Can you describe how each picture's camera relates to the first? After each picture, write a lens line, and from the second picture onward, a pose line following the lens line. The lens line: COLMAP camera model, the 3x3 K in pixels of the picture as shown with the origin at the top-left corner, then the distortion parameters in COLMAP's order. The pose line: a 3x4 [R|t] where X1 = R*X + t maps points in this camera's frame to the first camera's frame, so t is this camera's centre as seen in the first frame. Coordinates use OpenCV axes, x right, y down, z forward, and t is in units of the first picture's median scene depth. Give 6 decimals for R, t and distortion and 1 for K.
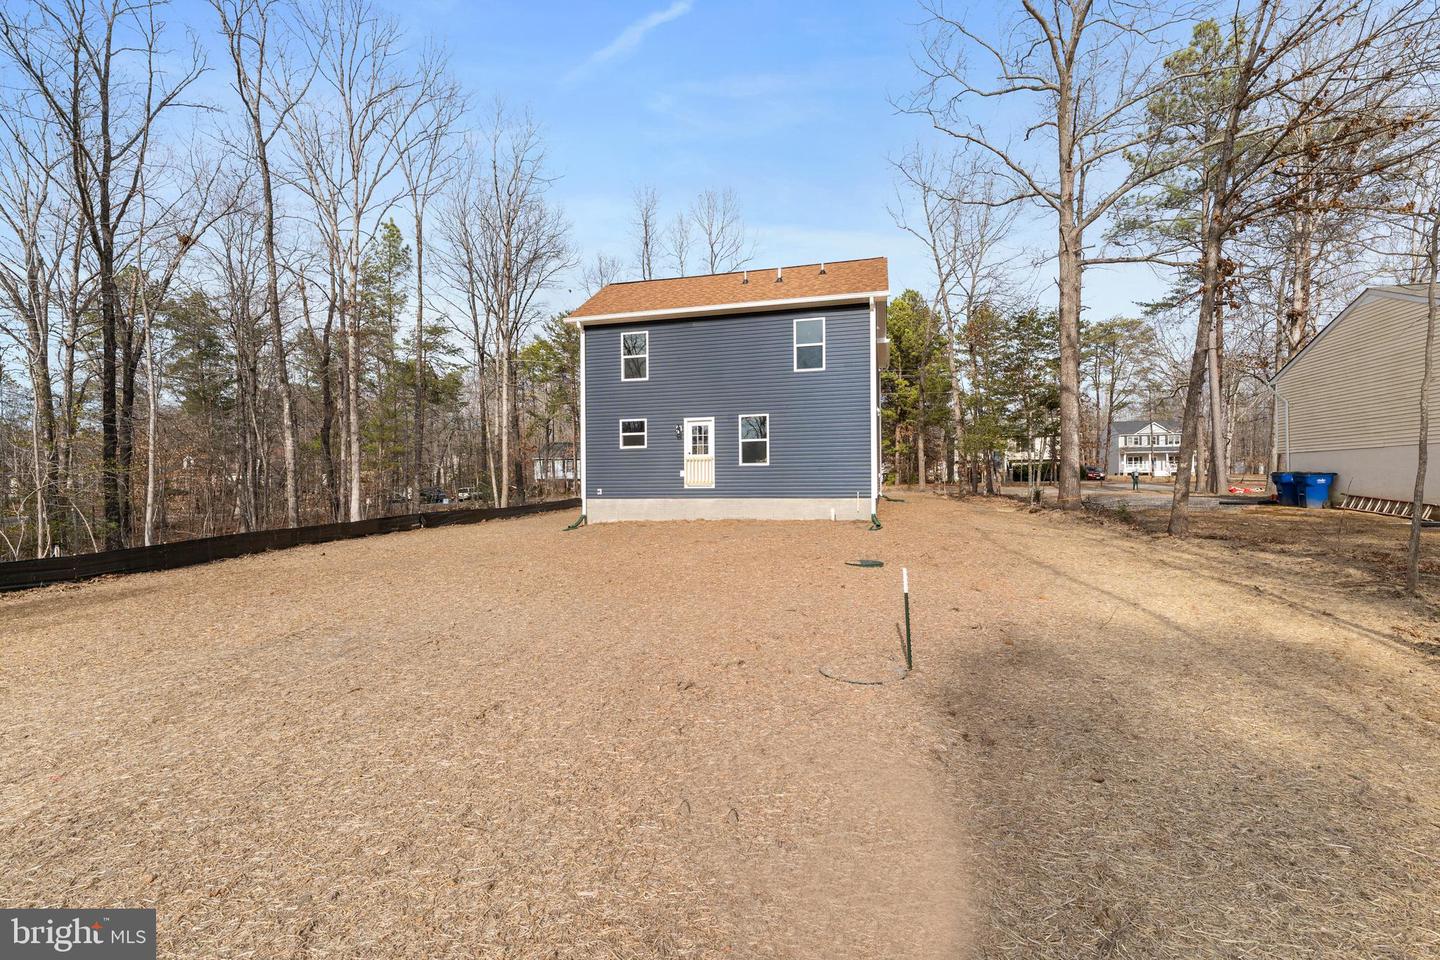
lens RADIAL K [[589.5, 0, 711.5], [0, 589.5, 481.0], [0, 0, 1]] dist [0.000805, 0.000015]
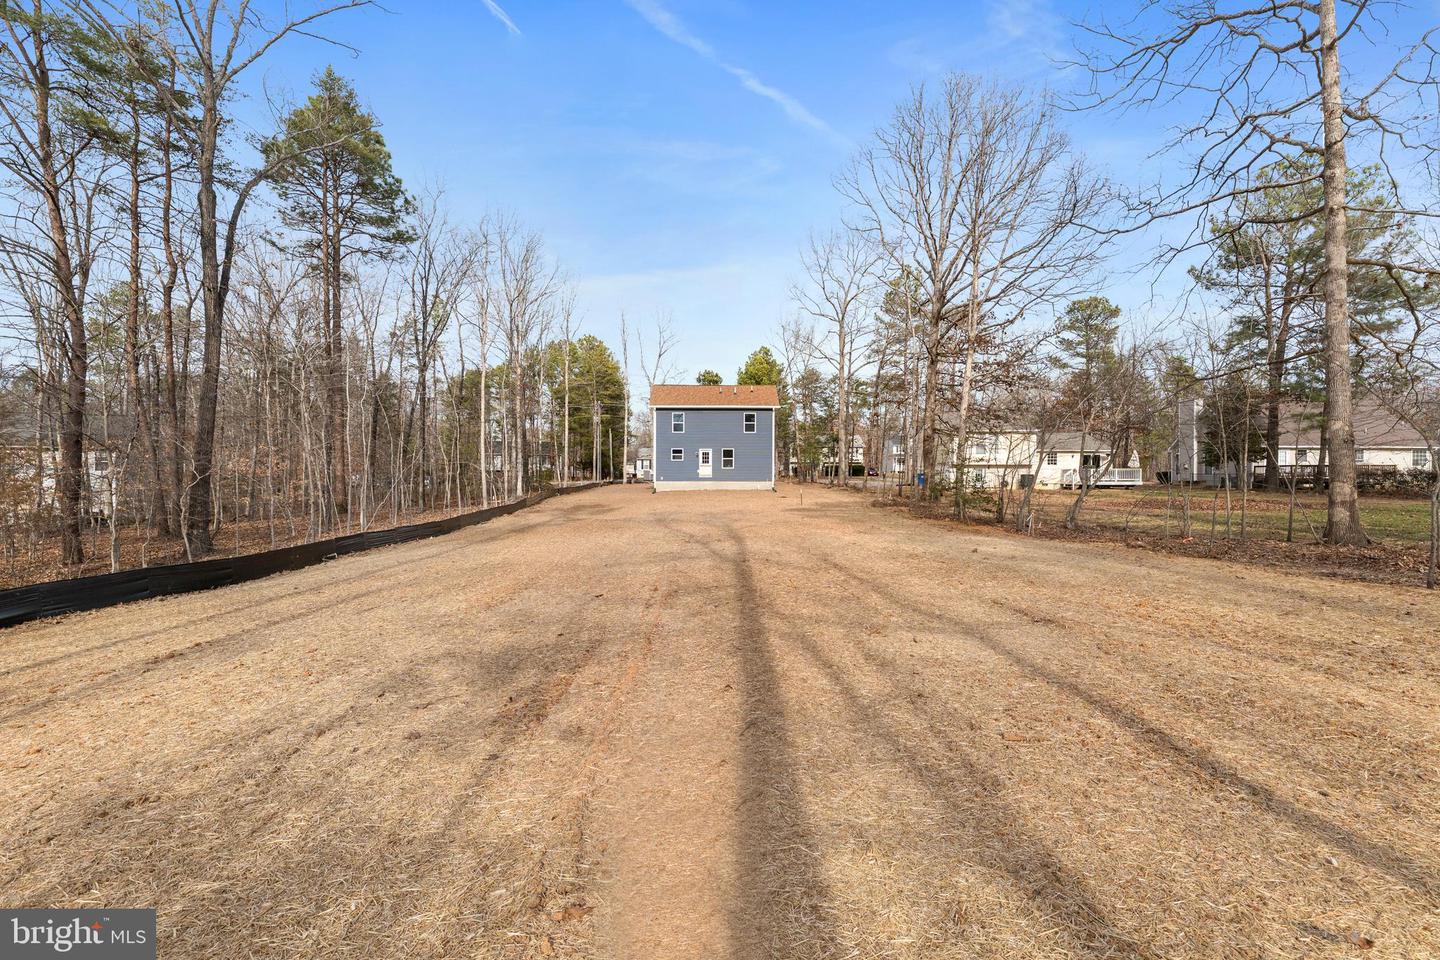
lens RADIAL K [[589.5, 0, 723.4], [0, 589.5, 479.7], [0, 0, 1]] dist [0.000805, 0.000015]
pose [[0.956621, 0.007576, 0.291236, -0.656018], [-0.009994, 0.999927, 0.006818, 0.004820], [-0.291163, -0.009432, 0.956627, -1.363963]]
